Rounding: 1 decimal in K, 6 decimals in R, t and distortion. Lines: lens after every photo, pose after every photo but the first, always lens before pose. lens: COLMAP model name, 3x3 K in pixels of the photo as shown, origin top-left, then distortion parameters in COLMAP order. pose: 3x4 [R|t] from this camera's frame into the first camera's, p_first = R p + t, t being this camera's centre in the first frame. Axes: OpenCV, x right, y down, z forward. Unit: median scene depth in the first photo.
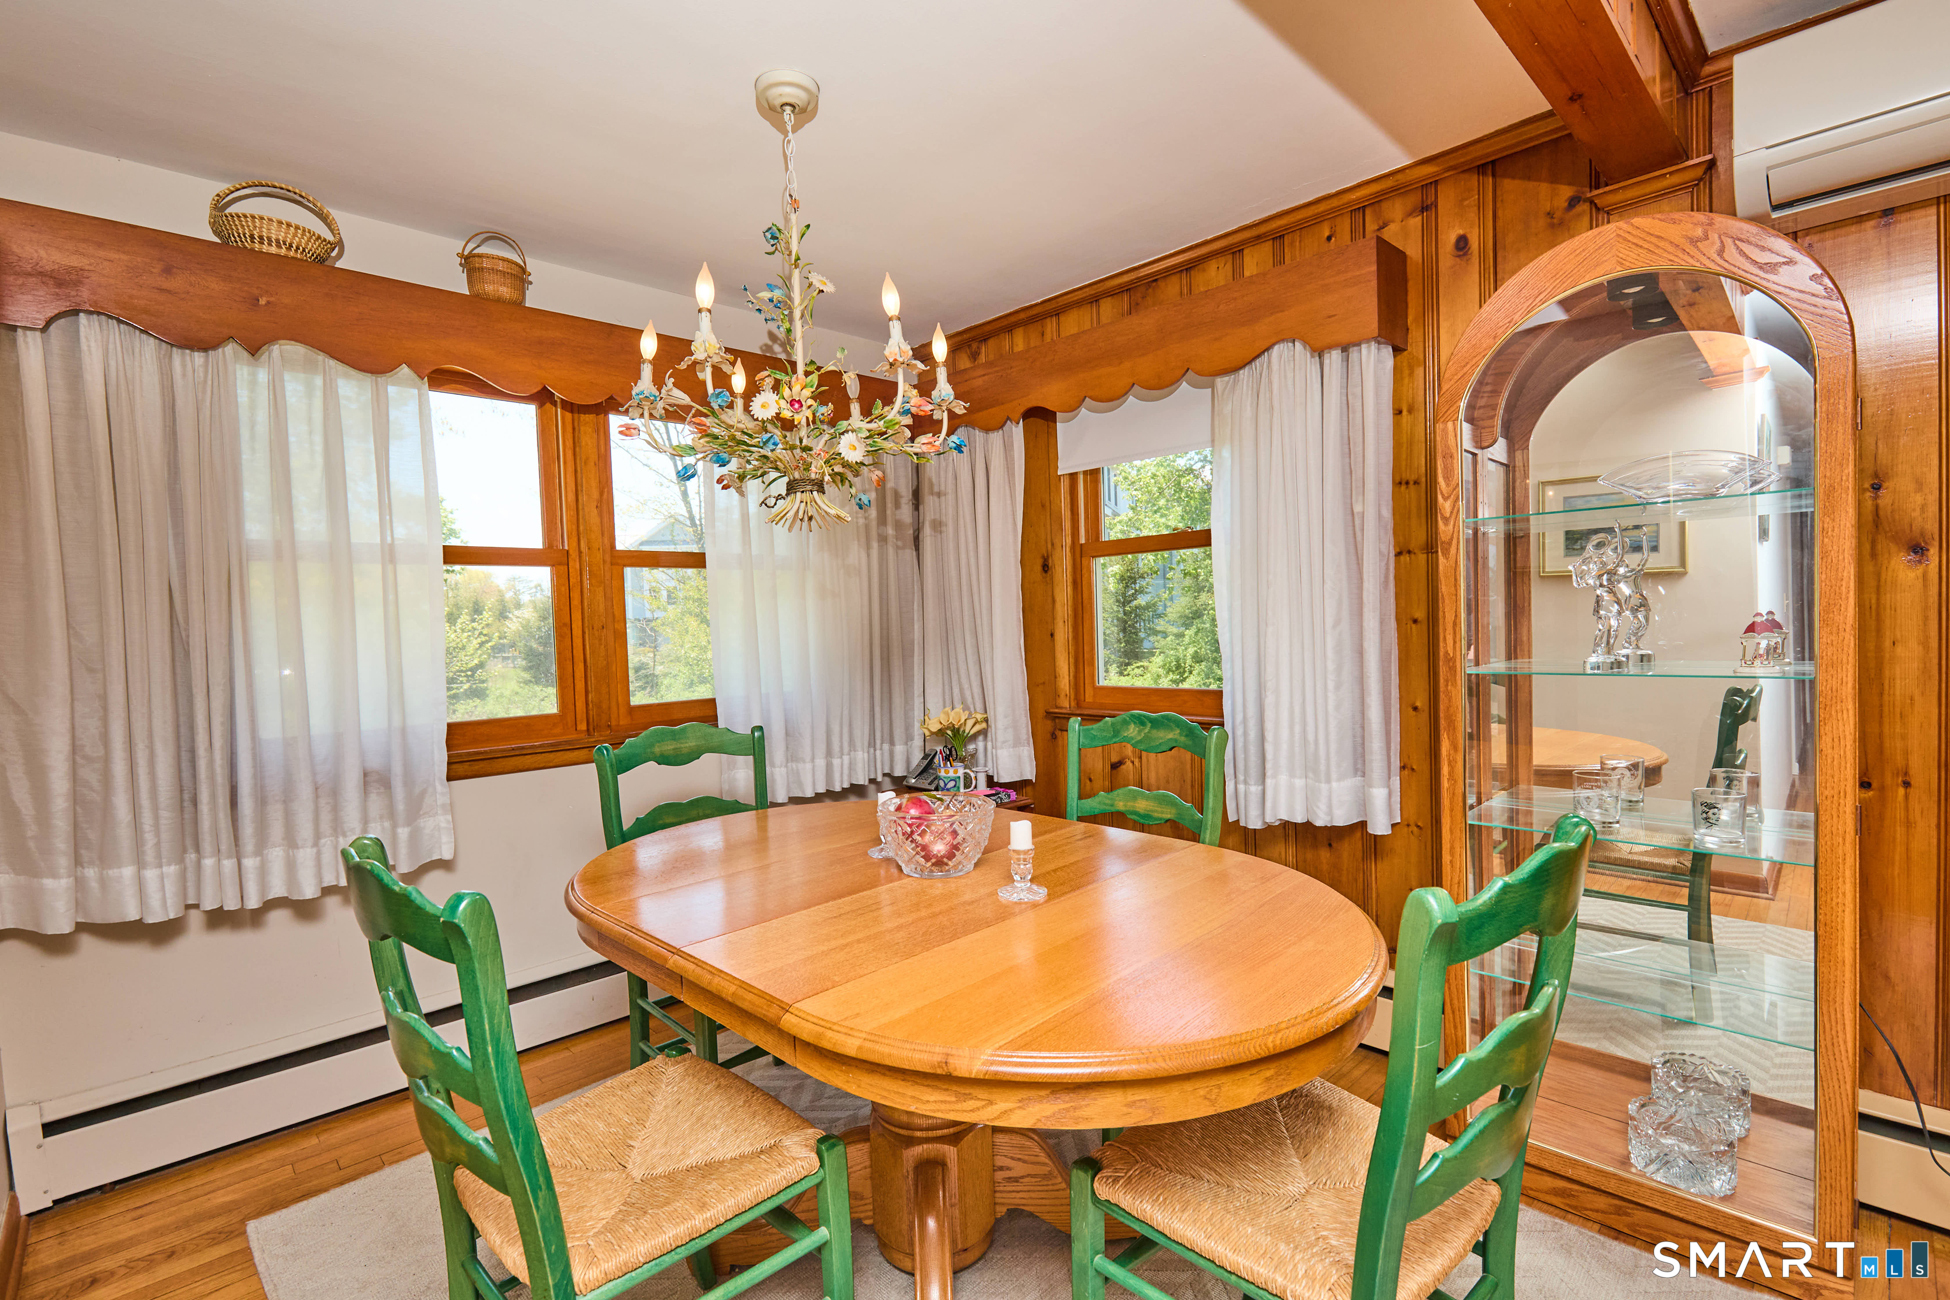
lens RADIAL K [[896.2, 0, 976.8], [0, 896.2, 653.7], [0, 0, 1]] dist [0.000449, -0.001014]
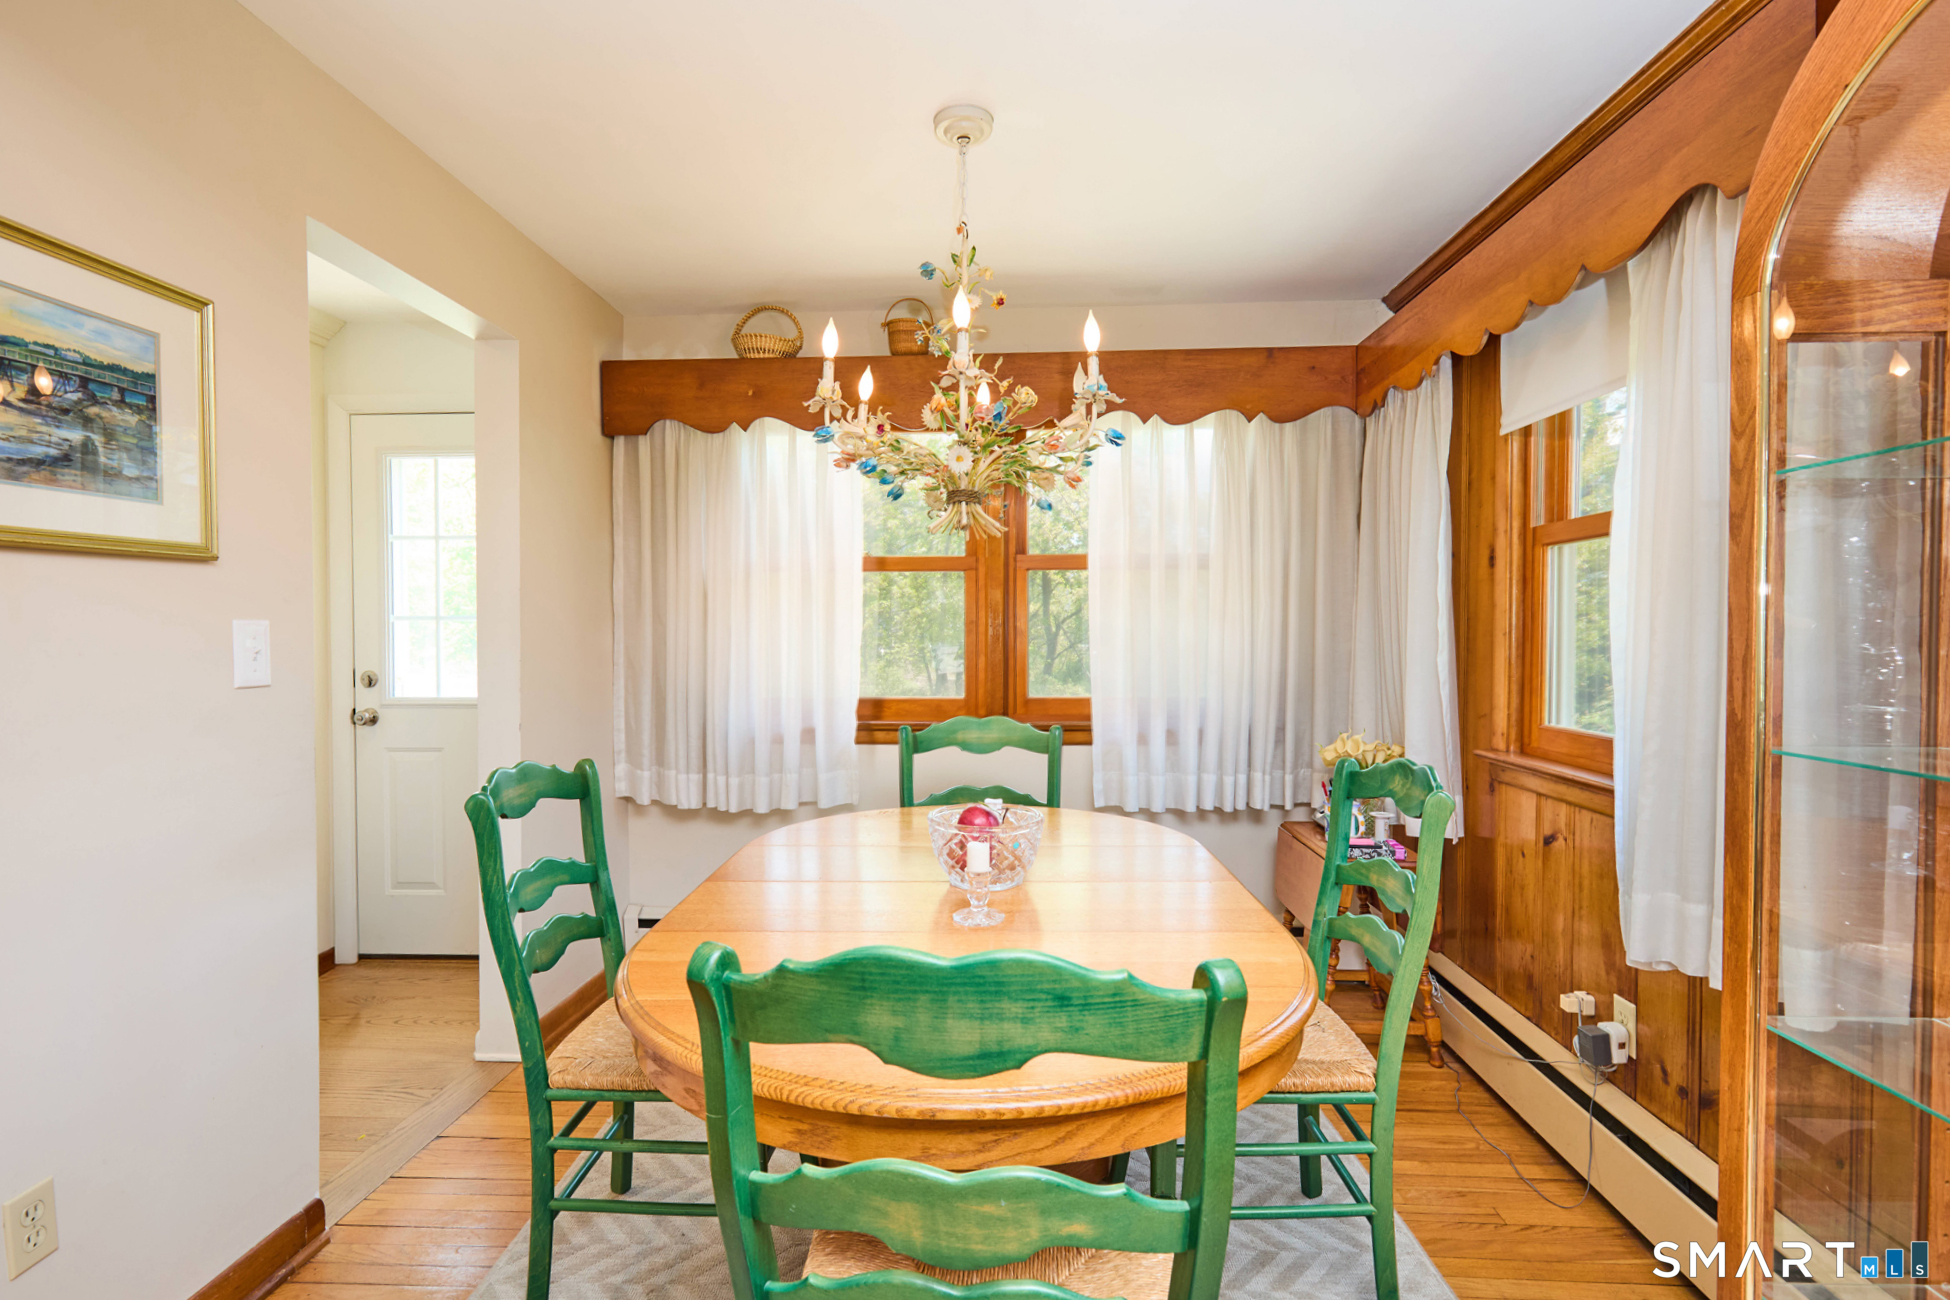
lens RADIAL K [[977.8, 0, 973.3], [0, 977.8, 644.5], [0, 0, 1]] dist [0.013825, 0.000115]
pose [[0.675001, 0.042895, -0.736569, 0.497066], [-0.045208, 0.998837, 0.016739, -0.025279], [0.736431, 0.022000, 0.676155, 0.173855]]
